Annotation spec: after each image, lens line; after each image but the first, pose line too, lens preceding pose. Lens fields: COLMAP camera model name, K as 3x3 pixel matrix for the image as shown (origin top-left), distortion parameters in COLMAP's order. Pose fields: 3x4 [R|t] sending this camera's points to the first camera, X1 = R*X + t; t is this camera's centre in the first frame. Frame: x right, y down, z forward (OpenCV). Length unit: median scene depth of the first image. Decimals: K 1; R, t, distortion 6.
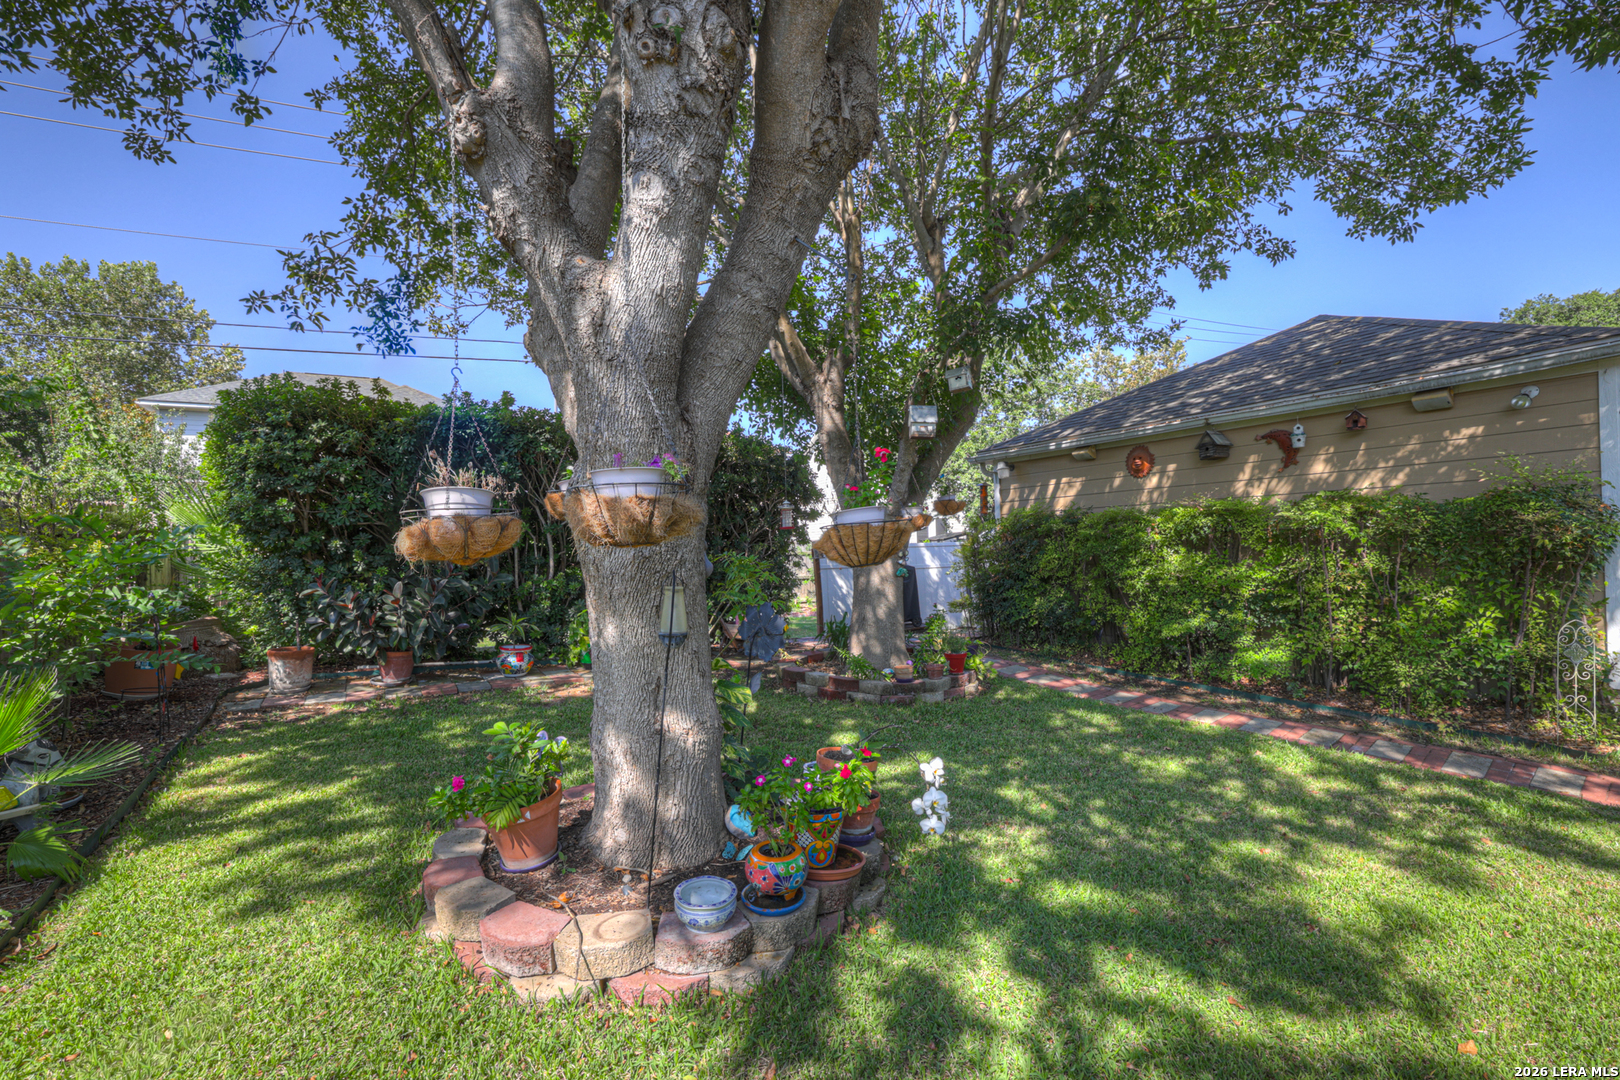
lens RADIAL K [[694.2, 0, 804.5], [0, 694.2, 542.0], [0, 0, 1]] dist [-0.050939, 0.020087]
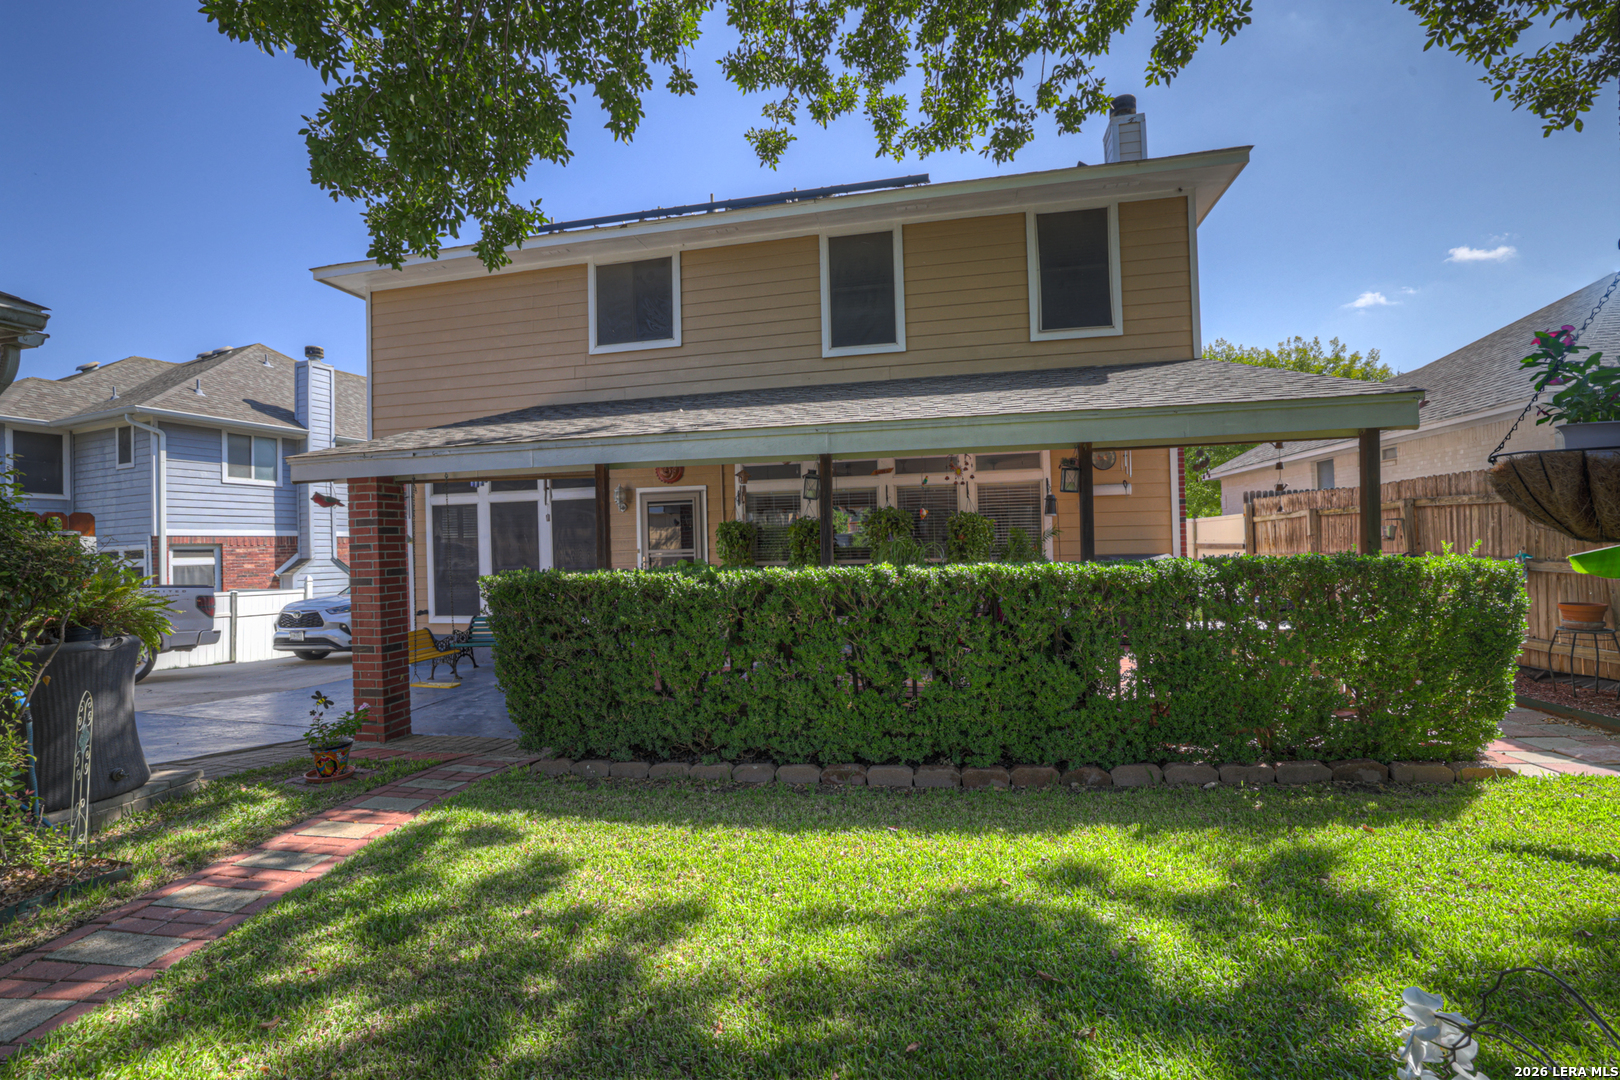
lens RADIAL K [[694.2, 0, 804.5], [0, 694.2, 542.0], [0, 0, 1]] dist [-0.050939, 0.020087]
pose [[-0.740782, 0.049551, 0.669915, 0.124060], [0.043978, 0.998714, -0.025241, 0.013475], [-0.670304, 0.010763, -0.742009, 1.138065]]
